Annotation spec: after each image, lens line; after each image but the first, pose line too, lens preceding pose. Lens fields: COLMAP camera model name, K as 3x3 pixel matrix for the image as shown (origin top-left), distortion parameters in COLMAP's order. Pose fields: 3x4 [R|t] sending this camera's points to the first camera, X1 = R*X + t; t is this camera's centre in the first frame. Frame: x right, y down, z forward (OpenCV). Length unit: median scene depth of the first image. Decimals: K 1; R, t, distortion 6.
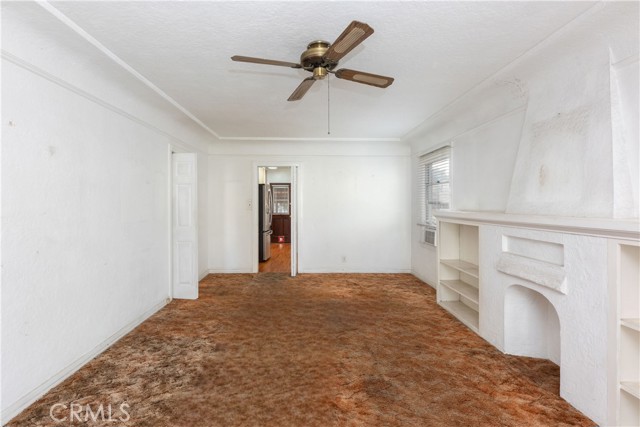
lens RADIAL K [[294.1, 0, 313.3], [0, 294.1, 204.8], [0, 0, 1]] dist [0.001146, -0.000171]
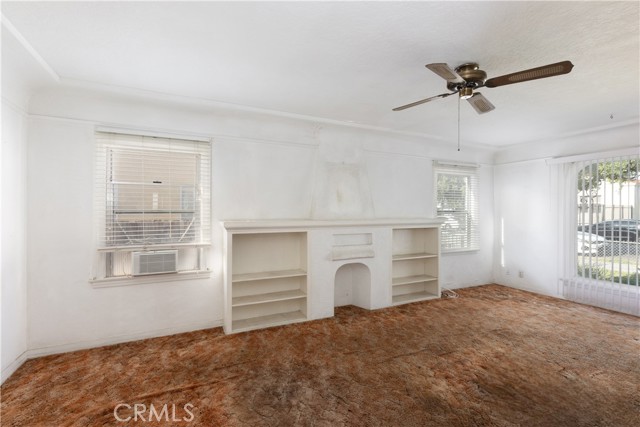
lens RADIAL K [[290.7, 0, 312.0], [0, 290.7, 210.5], [0, 0, 1]] dist [-0.000393, -0.000175]
pose [[-0.396550, 0.003198, 0.918007, -0.634029], [0.003213, 0.999993, -0.002096, -0.013625], [-0.918007, 0.002118, -0.396558, 1.683865]]
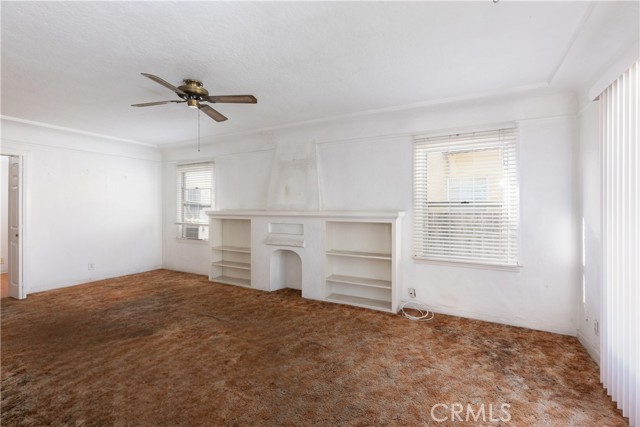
lens RADIAL K [[290.7, 0, 313.5], [0, 290.7, 206.2], [0, 0, 1]] dist [0.000354, -0.000057]
pose [[0.505685, 0.002118, 0.862716, -0.705323], [0.003437, 0.999984, -0.004470, 0.012936], [-0.862712, 0.005226, 0.505669, -0.089531]]
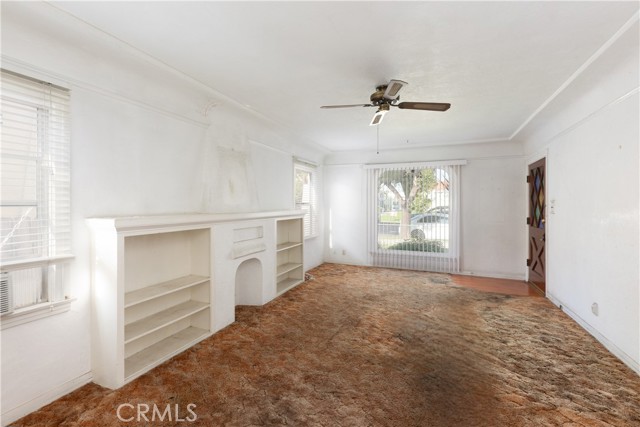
lens RADIAL K [[294.1, 0, 313.3], [0, 294.1, 204.8], [0, 0, 1]] dist [0.001146, -0.000171]
pose [[-0.909573, 0.000191, 0.415545, -0.204630], [0.002850, 0.999979, 0.005779, -0.012270], [-0.415535, 0.006441, -0.909554, 2.047951]]
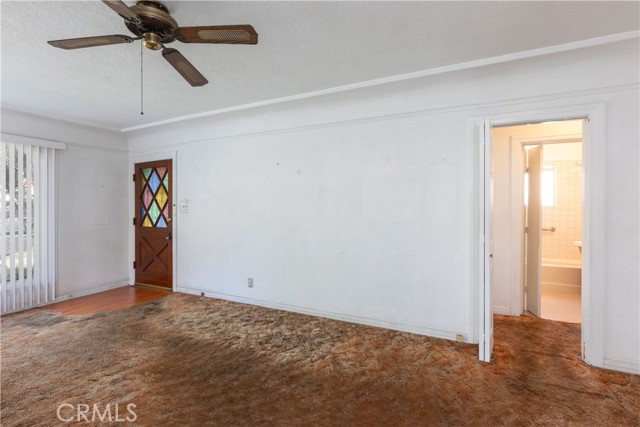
lens RADIAL K [[294.1, 0, 313.3], [0, 294.1, 204.8], [0, 0, 1]] dist [0.001146, -0.000171]
pose [[-0.456812, 0.005030, -0.889549, 0.470017], [-0.000665, 0.999982, 0.005995, -0.007113], [0.889563, 0.003330, -0.456801, 1.526563]]
